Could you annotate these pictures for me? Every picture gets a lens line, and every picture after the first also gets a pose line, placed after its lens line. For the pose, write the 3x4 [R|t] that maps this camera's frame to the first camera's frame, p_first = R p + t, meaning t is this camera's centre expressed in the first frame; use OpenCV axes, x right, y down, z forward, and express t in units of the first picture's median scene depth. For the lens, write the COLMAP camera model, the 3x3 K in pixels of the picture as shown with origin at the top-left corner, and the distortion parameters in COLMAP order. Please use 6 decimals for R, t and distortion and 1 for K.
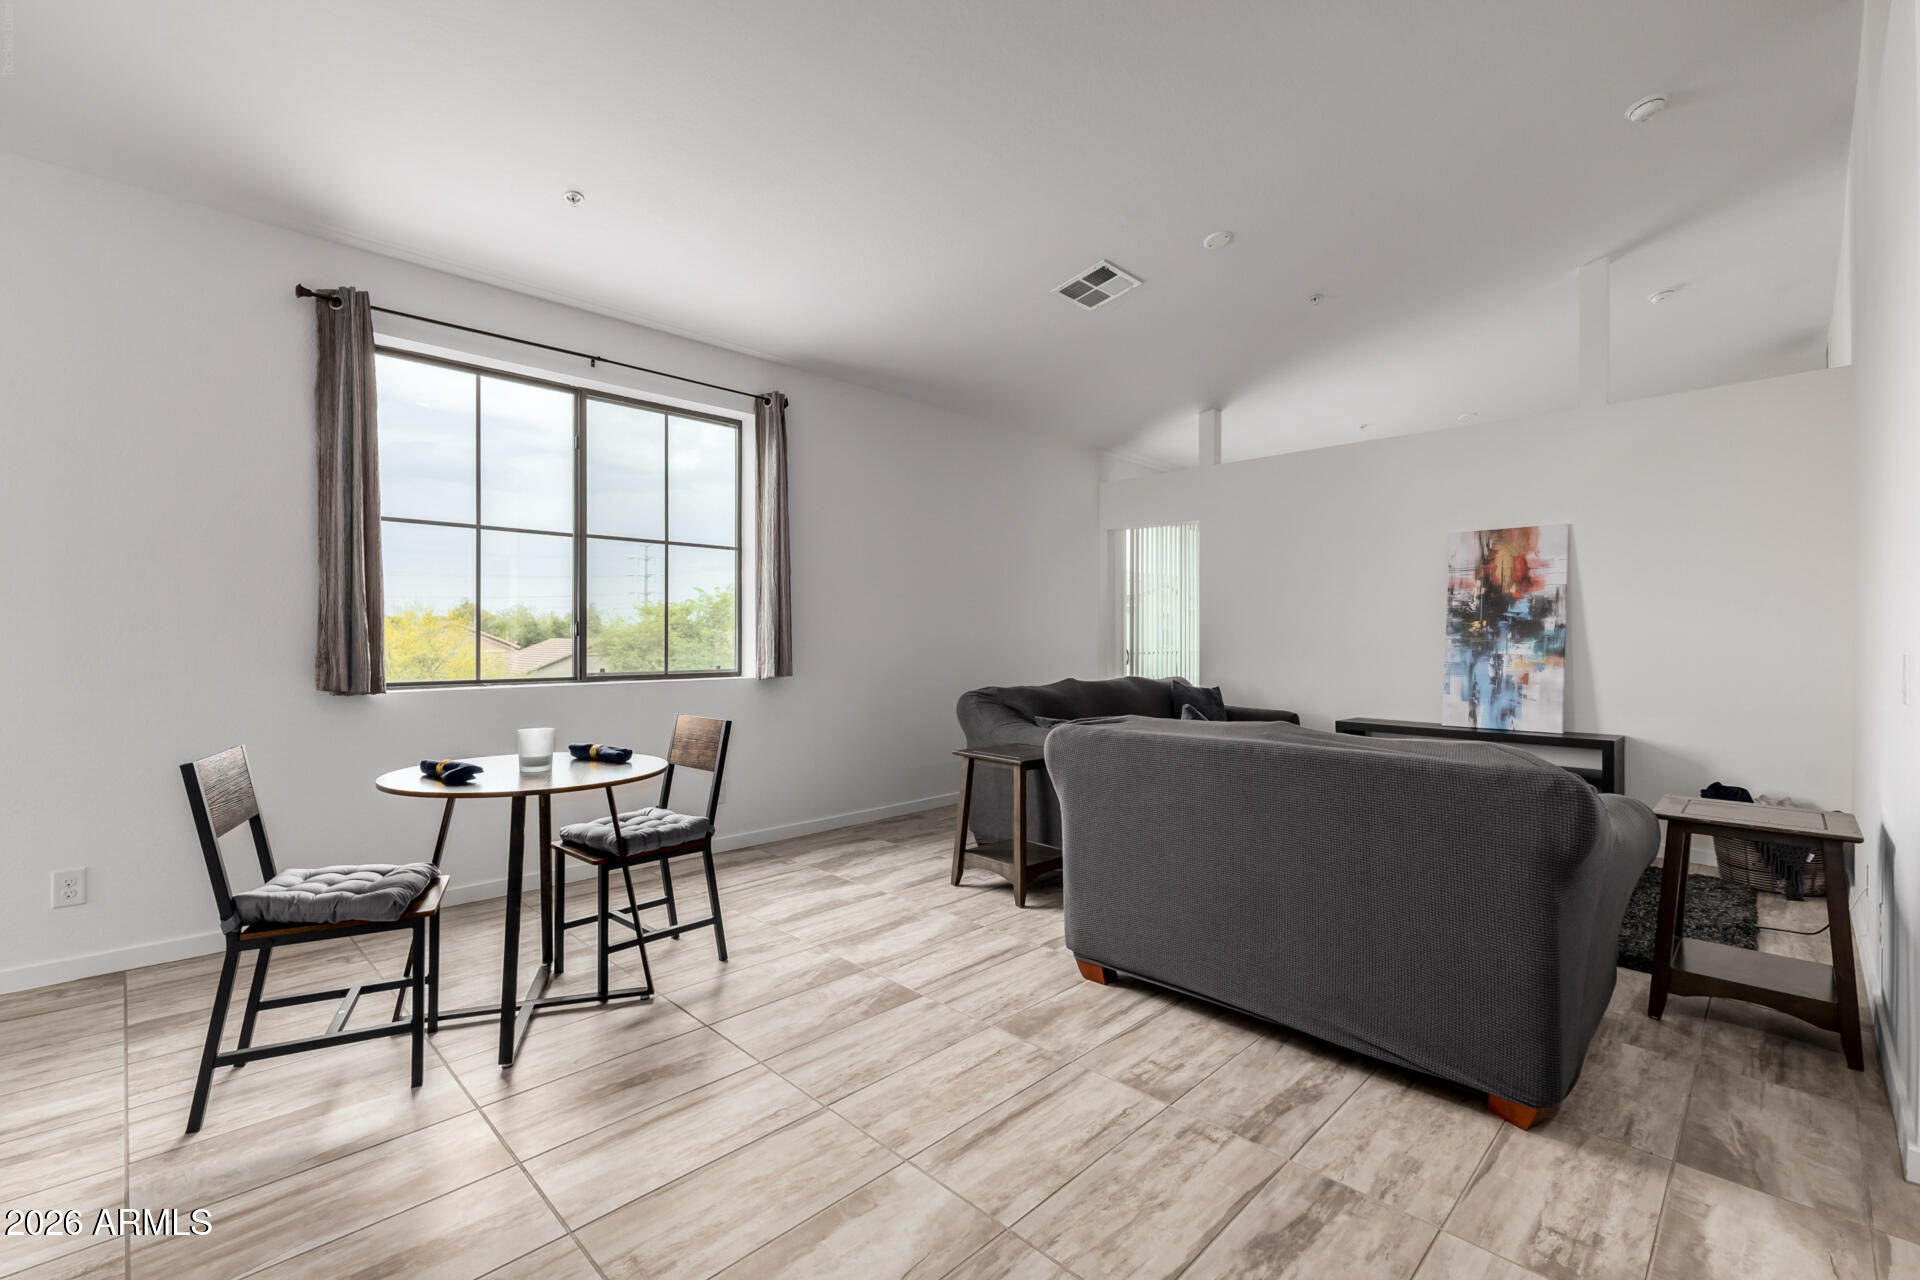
lens RADIAL K [[832.0, 0, 967.4], [0, 832.0, 638.2], [0, 0, 1]] dist [0.003907, -0.000197]
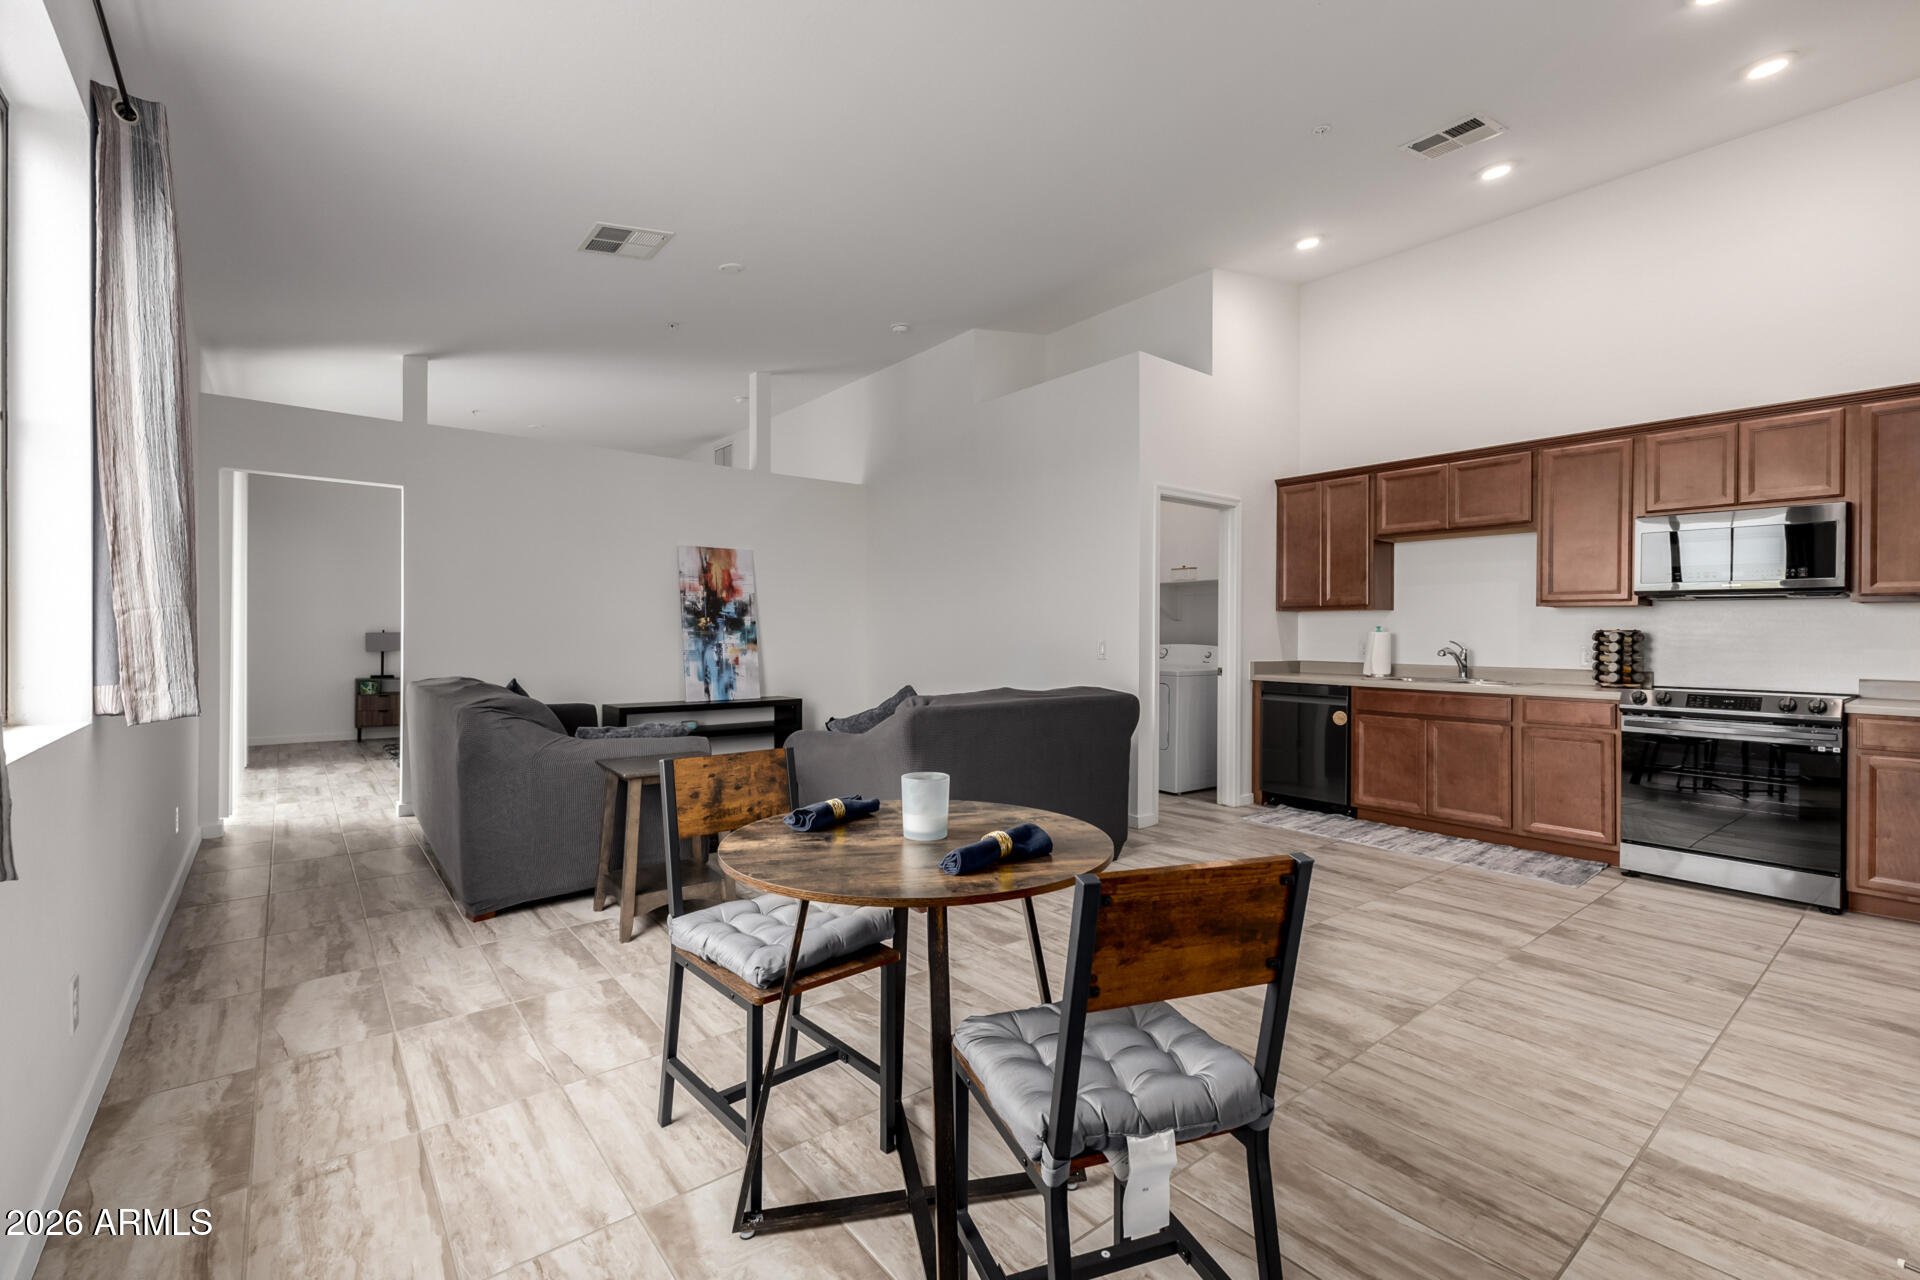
lens RADIAL K [[832.0, 0, 964.9], [0, 832.0, 636.2], [0, 0, 1]] dist [0.003907, -0.000197]
pose [[0.104321, -0.007346, 0.994517, -0.636687], [-0.004989, 0.999956, 0.007910, -0.004486], [-0.994531, -0.005786, 0.104280, 0.486778]]
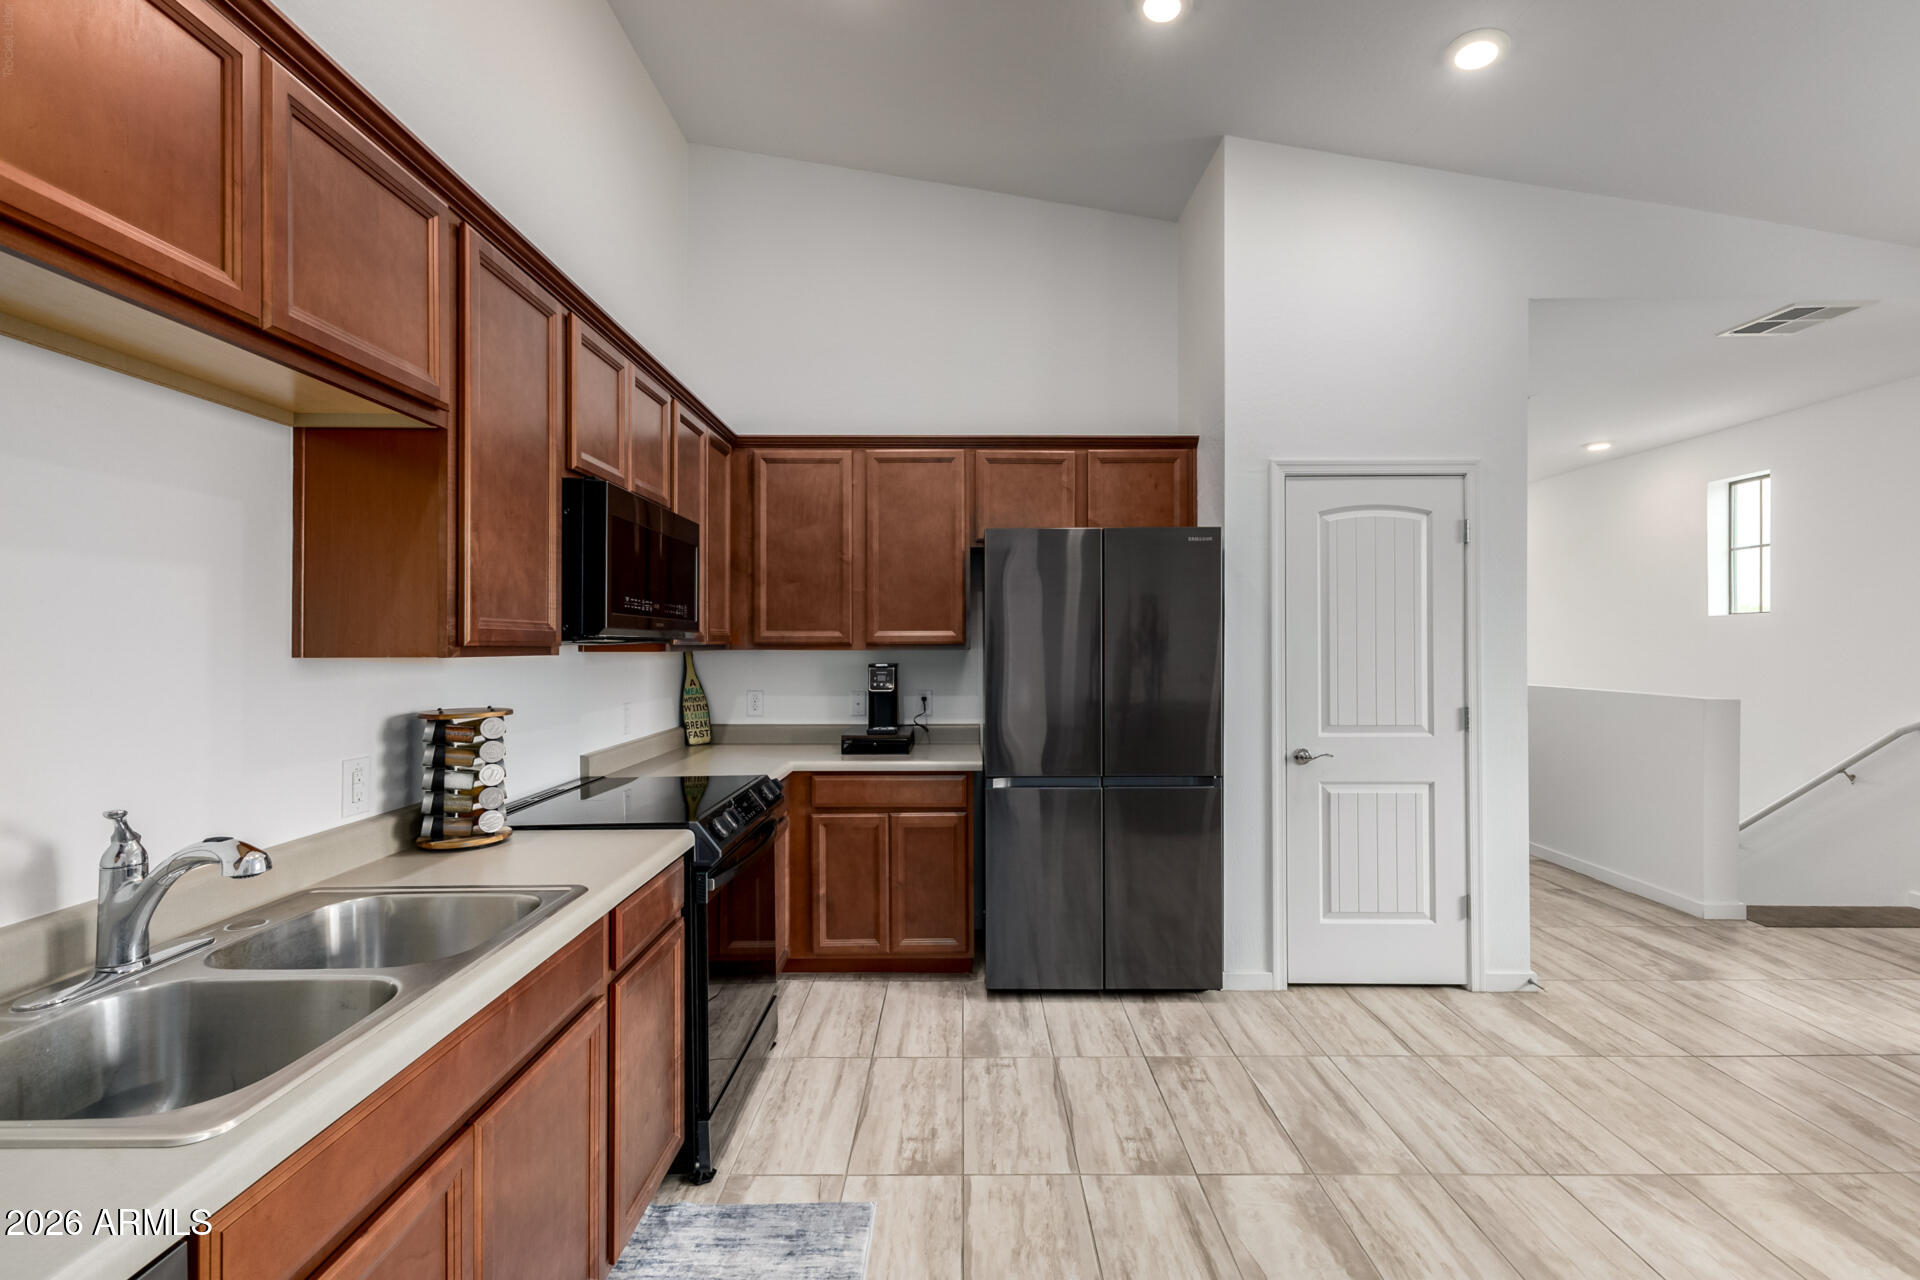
lens RADIAL K [[832.0, 0, 964.1], [0, 832.0, 633.4], [0, 0, 1]] dist [0.003907, -0.000197]
pose [[-0.712123, -0.006194, -0.702027, 0.570192], [-0.004251, 0.999981, -0.004511, -0.048670], [0.702041, -0.000228, -0.712136, 0.304159]]
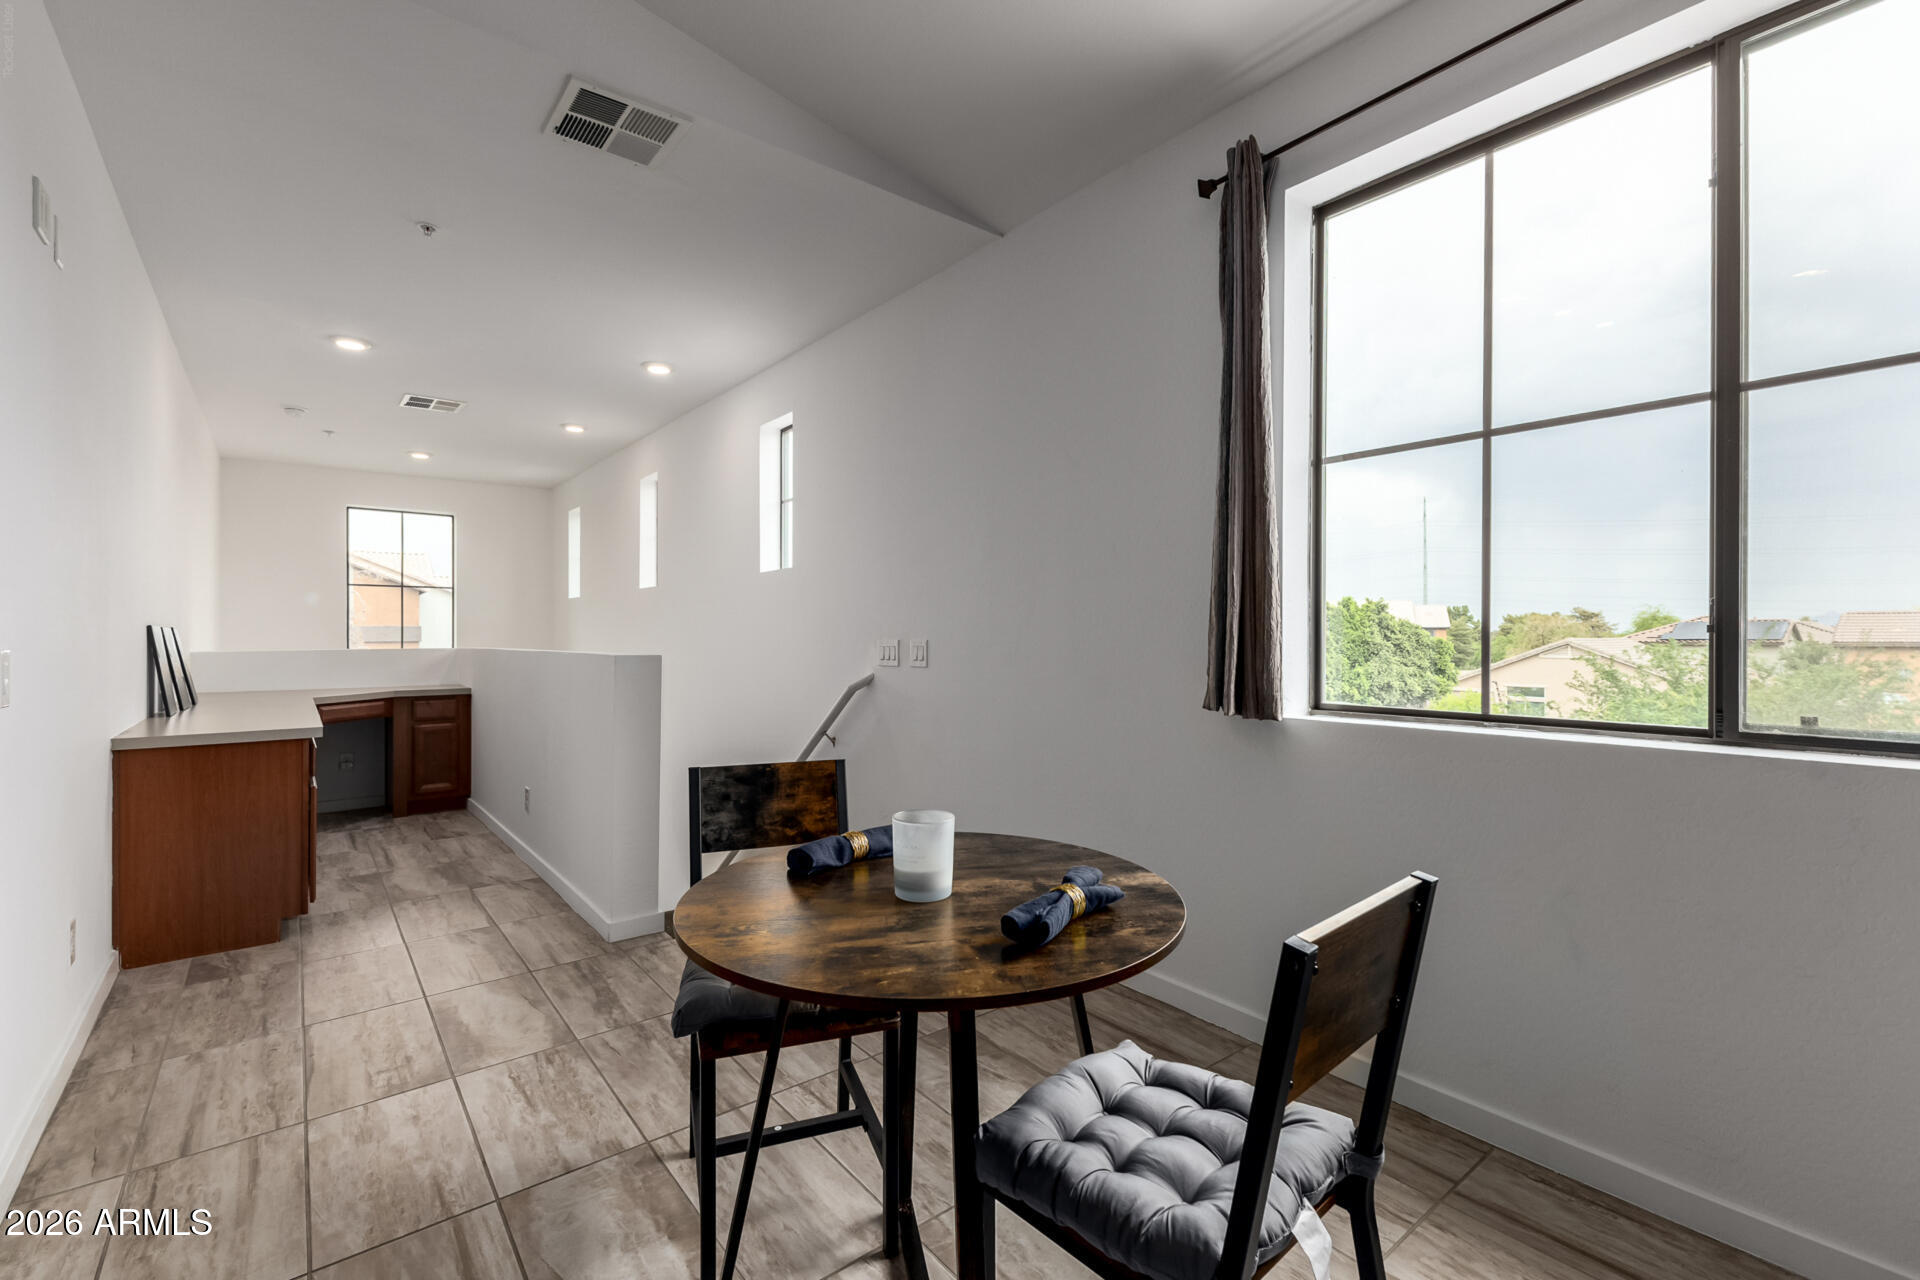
lens RADIAL K [[832.0, 0, 960.3], [0, 832.0, 631.9], [0, 0, 1]] dist [0.003907, -0.000197]
pose [[-0.115856, -0.003804, -0.993259, -0.006788], [-0.002508, 0.999991, -0.003537, -0.000899], [0.993263, 0.002082, -0.115864, 0.602562]]
